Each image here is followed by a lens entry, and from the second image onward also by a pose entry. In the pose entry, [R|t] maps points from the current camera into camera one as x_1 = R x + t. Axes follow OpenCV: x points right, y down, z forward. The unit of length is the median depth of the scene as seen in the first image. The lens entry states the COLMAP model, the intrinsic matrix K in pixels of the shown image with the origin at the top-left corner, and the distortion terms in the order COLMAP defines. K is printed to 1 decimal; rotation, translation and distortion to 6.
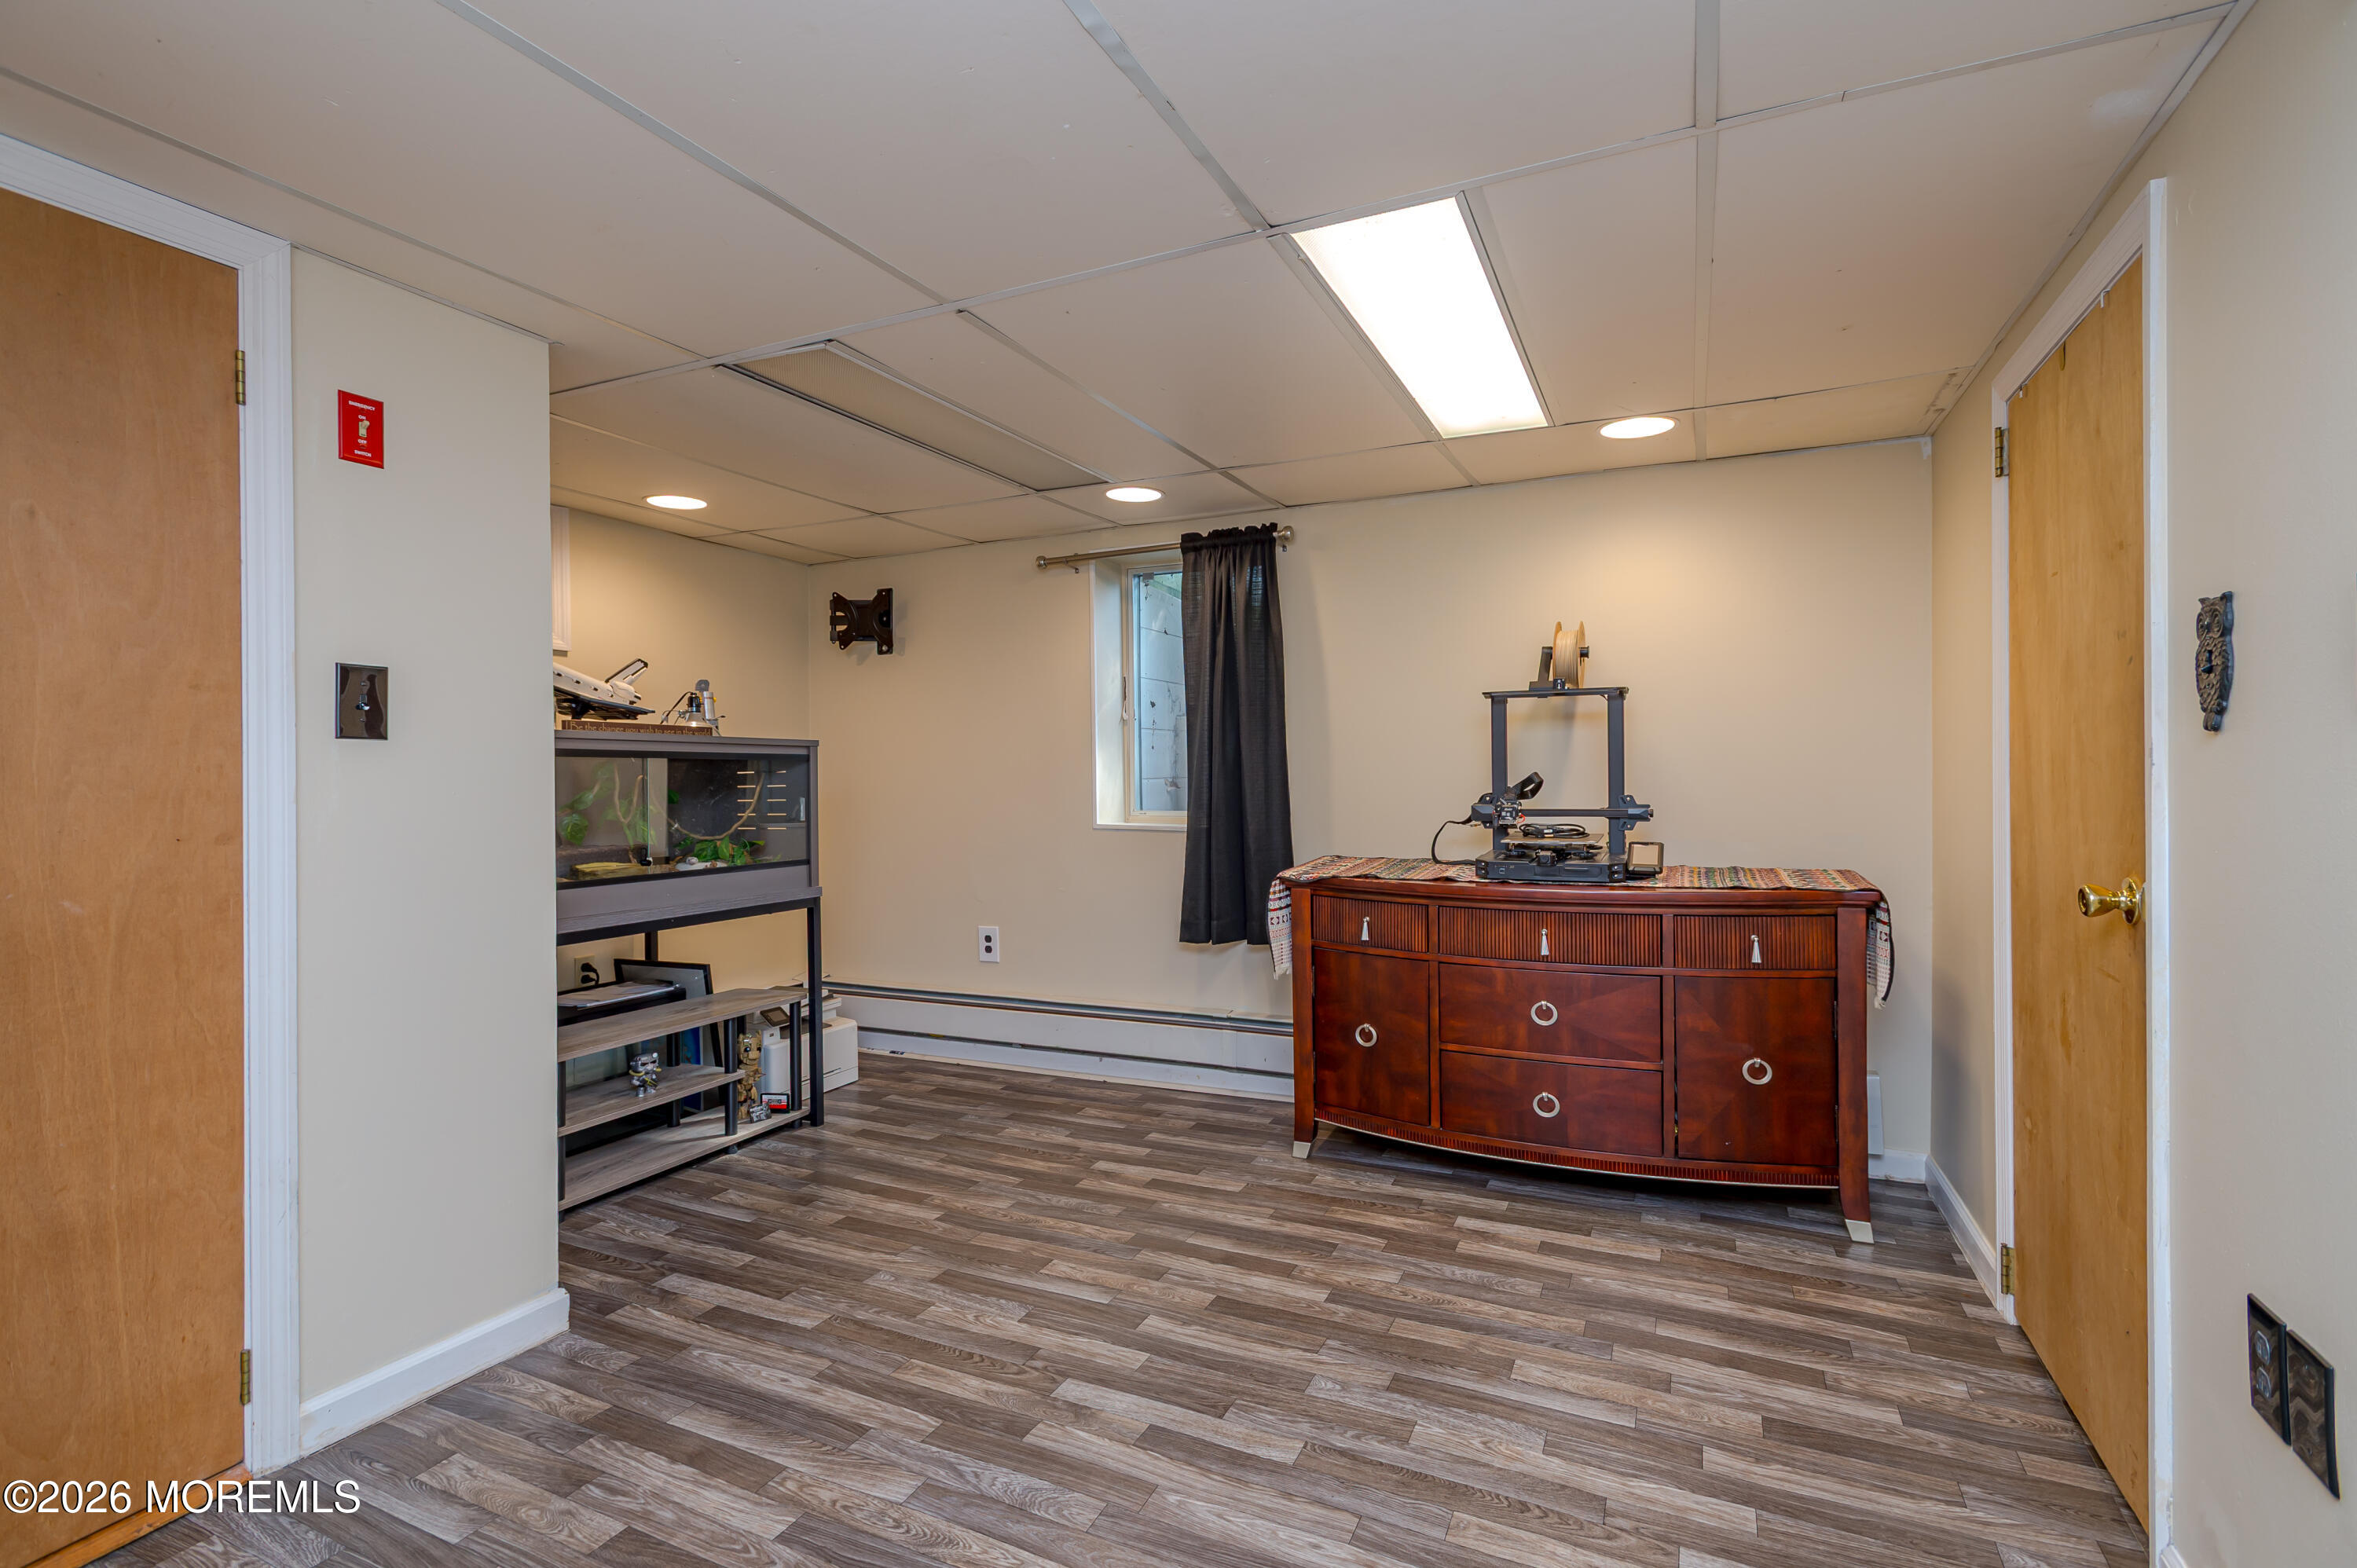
lens RADIAL K [[1100.8, 0, 1185.7], [0, 1100.8, 779.3], [0, 0, 1]] dist [0.022523, -0.004997]
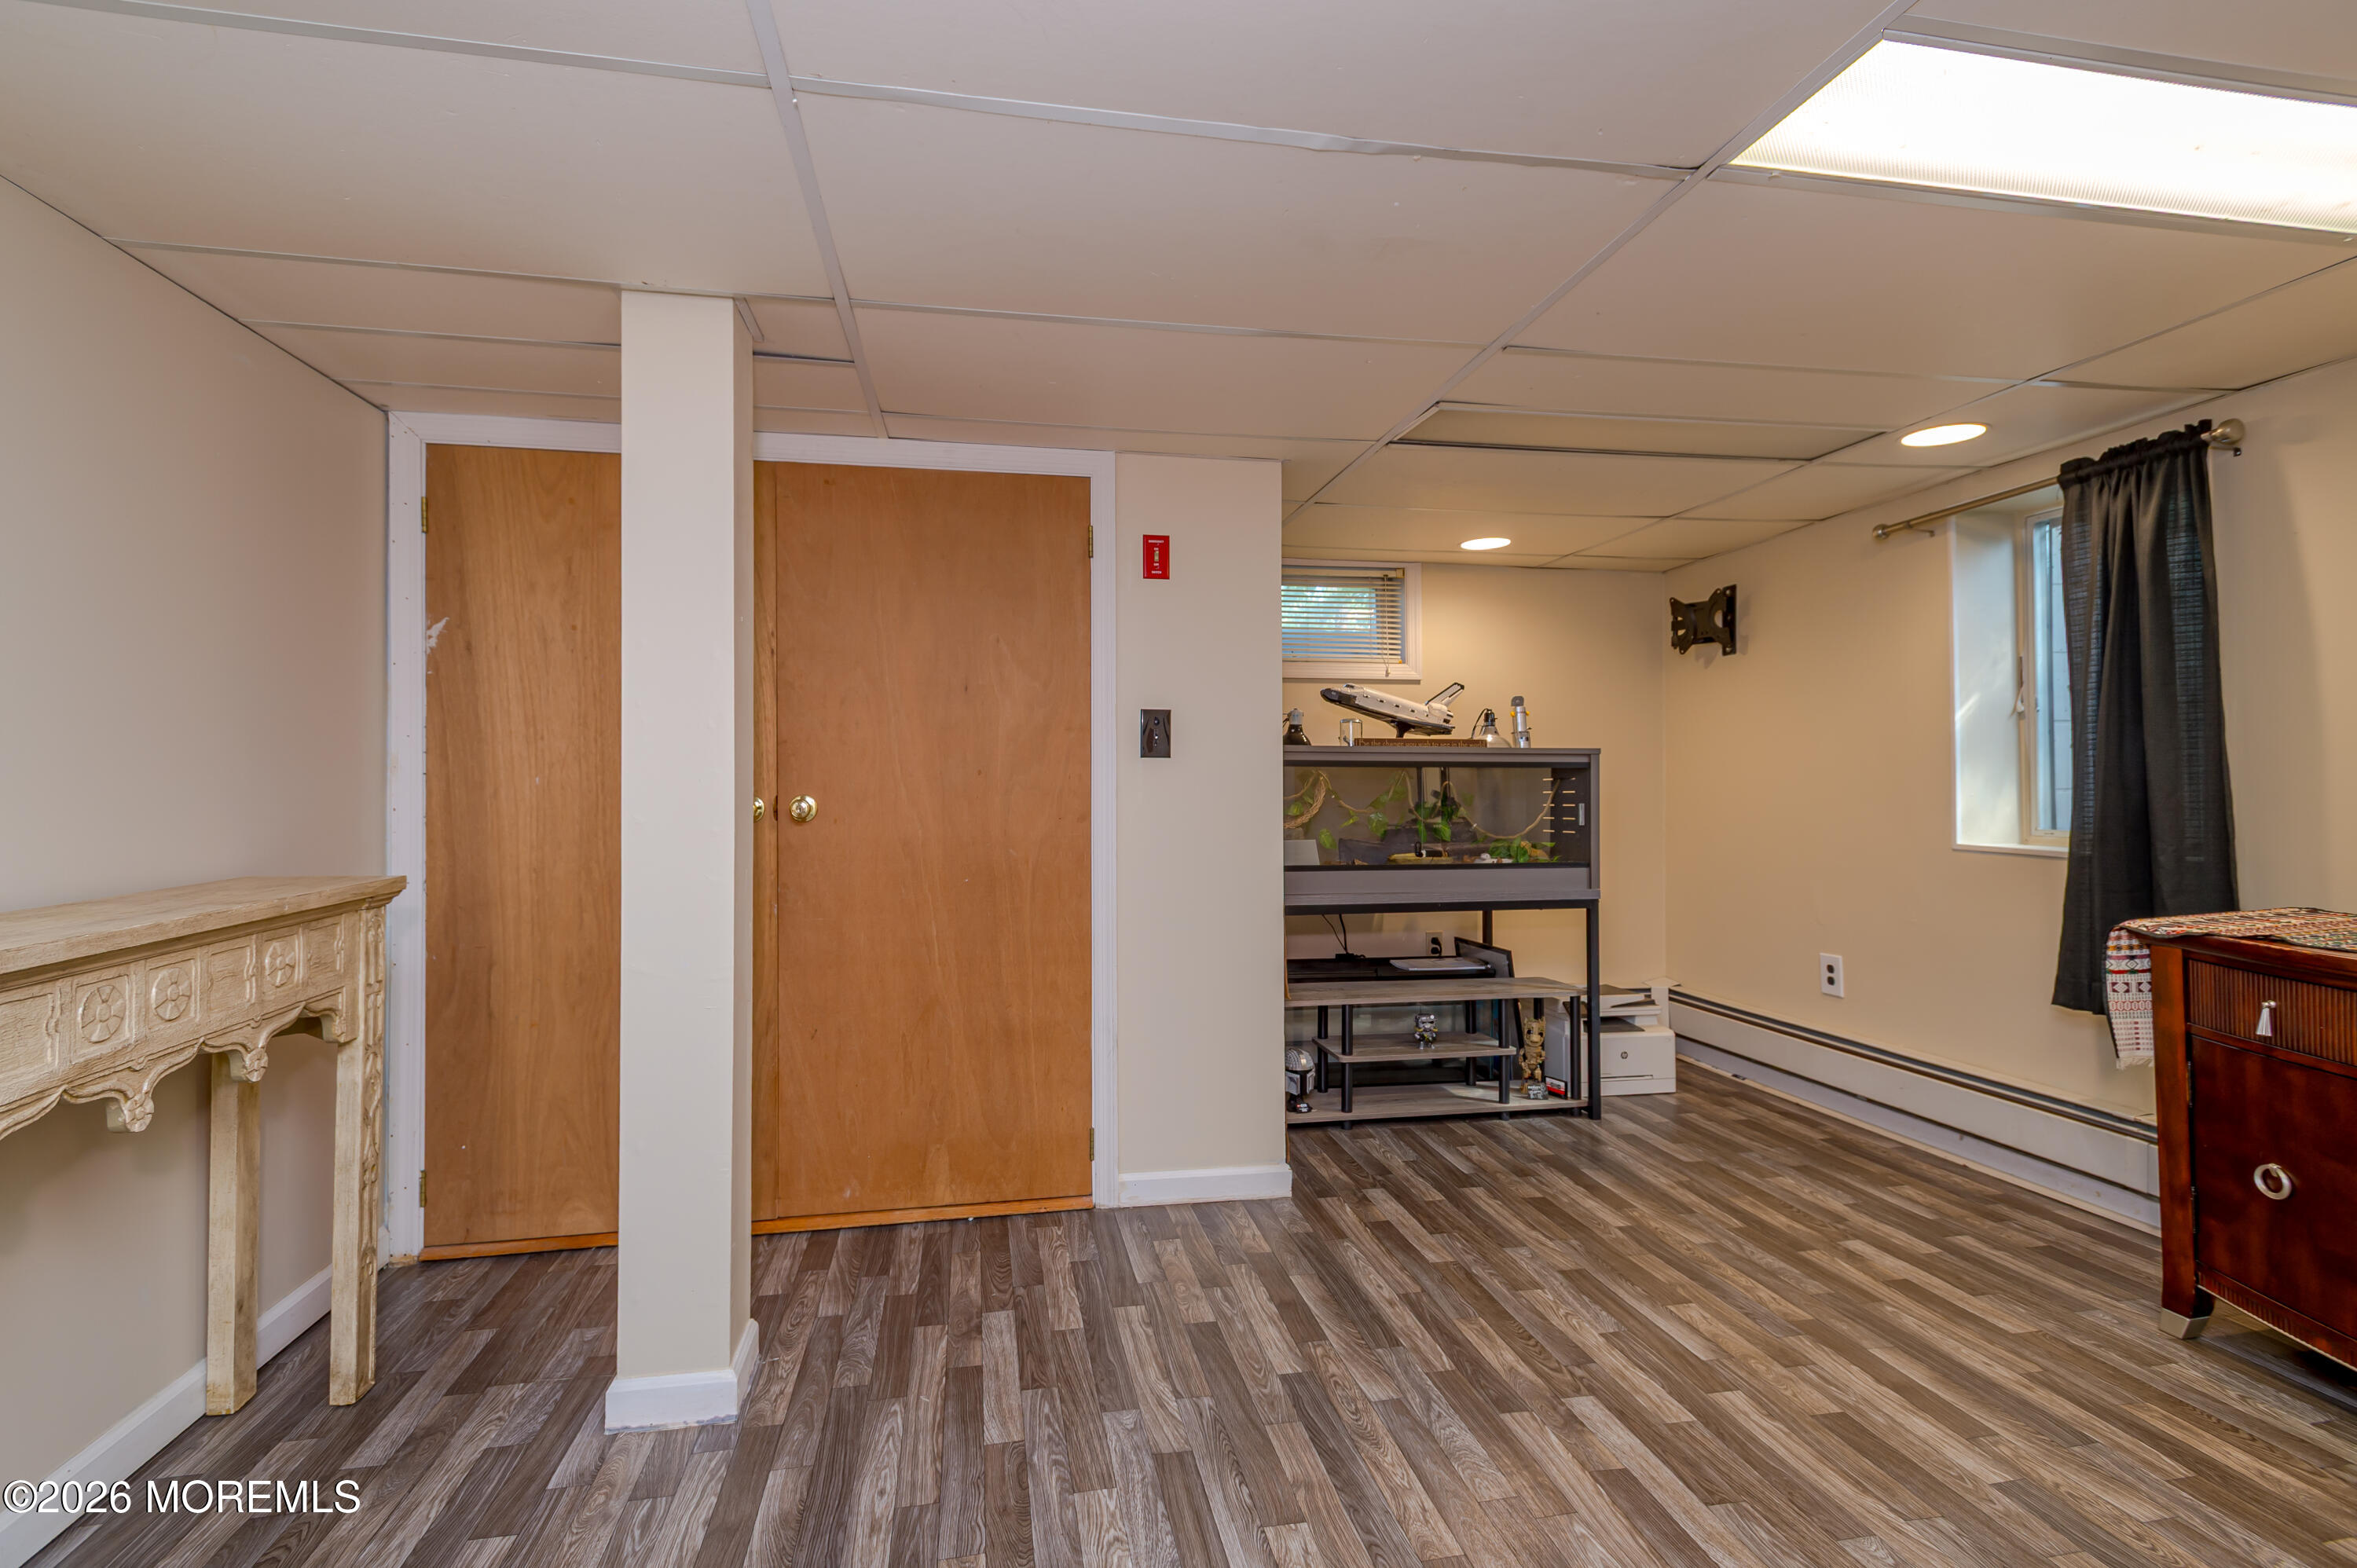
lens RADIAL K [[1100.8, 0, 1172.8], [0, 1100.8, 781.9], [0, 0, 1]] dist [0.022523, -0.004997]
pose [[0.588016, 0.003718, -0.808840, 0.353532], [-0.006395, 0.999980, -0.000052, -0.001663], [0.808824, 0.005203, 0.588028, 0.086096]]
